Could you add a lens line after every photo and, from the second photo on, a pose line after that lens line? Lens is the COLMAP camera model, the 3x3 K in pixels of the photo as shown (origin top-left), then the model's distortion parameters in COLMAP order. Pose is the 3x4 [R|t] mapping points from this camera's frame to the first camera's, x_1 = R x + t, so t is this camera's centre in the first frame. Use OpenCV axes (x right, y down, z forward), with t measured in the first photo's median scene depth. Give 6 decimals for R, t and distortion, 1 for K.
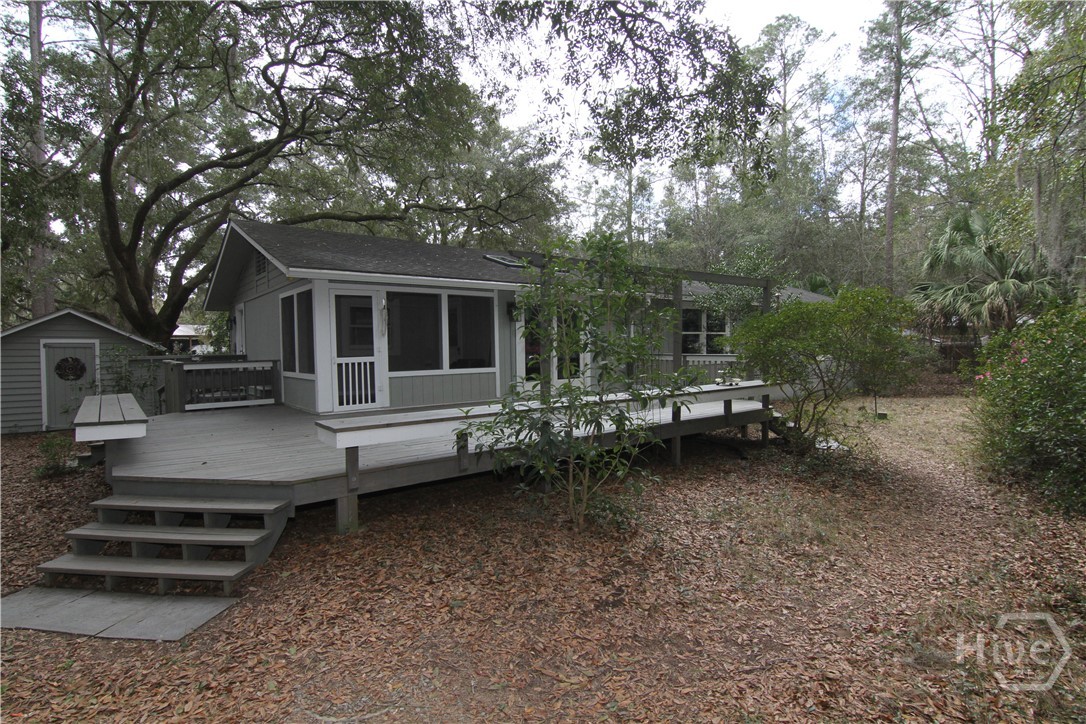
lens RADIAL K [[548.5, 0, 543.0], [0, 548.5, 362.0], [0, 0, 1]] dist [-0.011662, 0.000045]
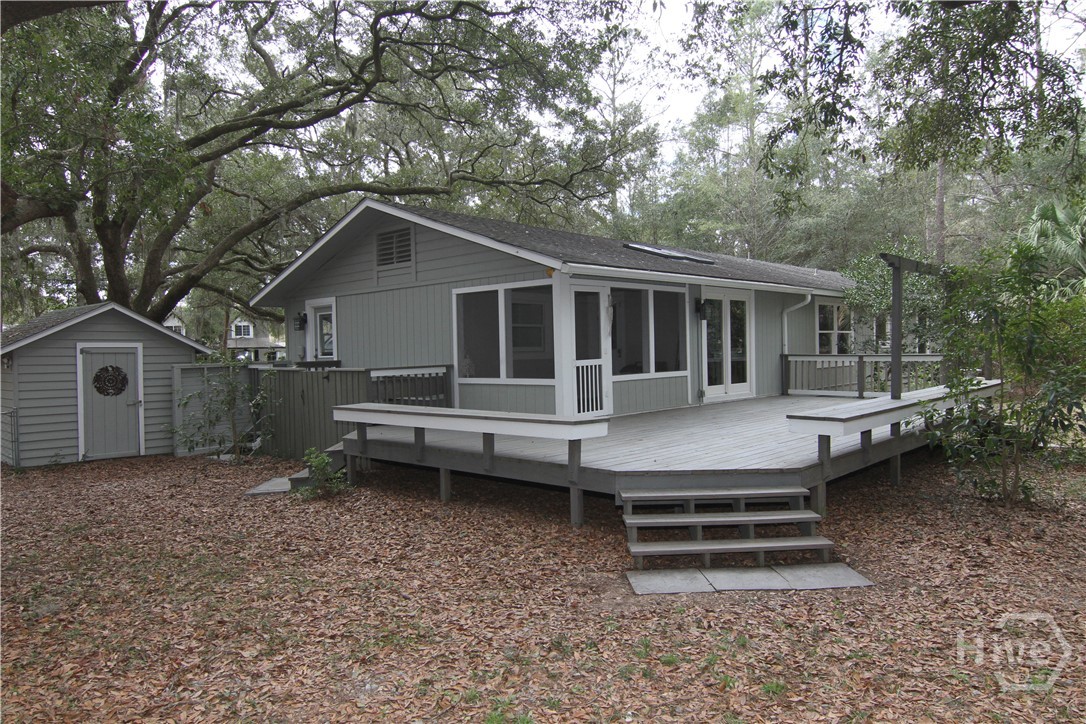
lens RADIAL K [[729.9, 0, 543.0], [0, 729.9, 362.0], [0, 0, 1]] dist [0.002508, -0.000059]
pose [[0.987613, -0.010372, 0.156565, -0.526437], [0.012453, 0.999847, -0.012318, 0.008001], [-0.156413, 0.014115, 0.987591, -0.161669]]
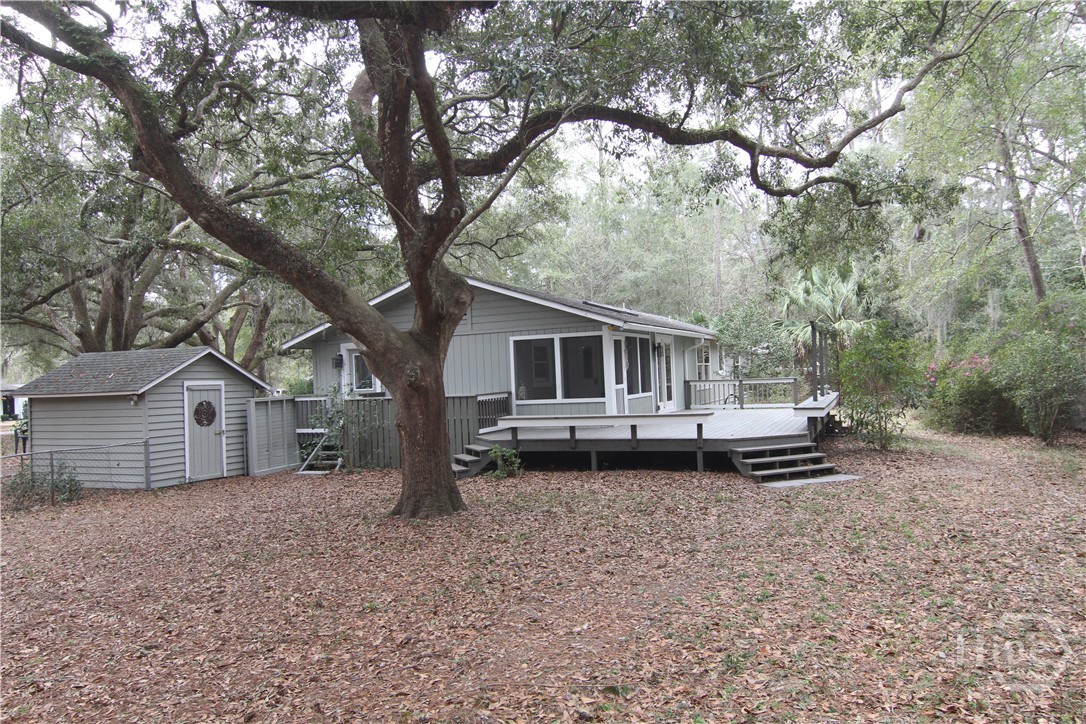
lens RADIAL K [[779.6, 0, 543.0], [0, 779.6, 362.0], [0, 0, 1]] dist [-0.000210, 0.000710]
pose [[0.875106, -0.014437, 0.483716, -1.254479], [0.043861, 0.997807, -0.049569, 0.020119], [-0.481939, 0.064595, 0.873820, -0.527659]]
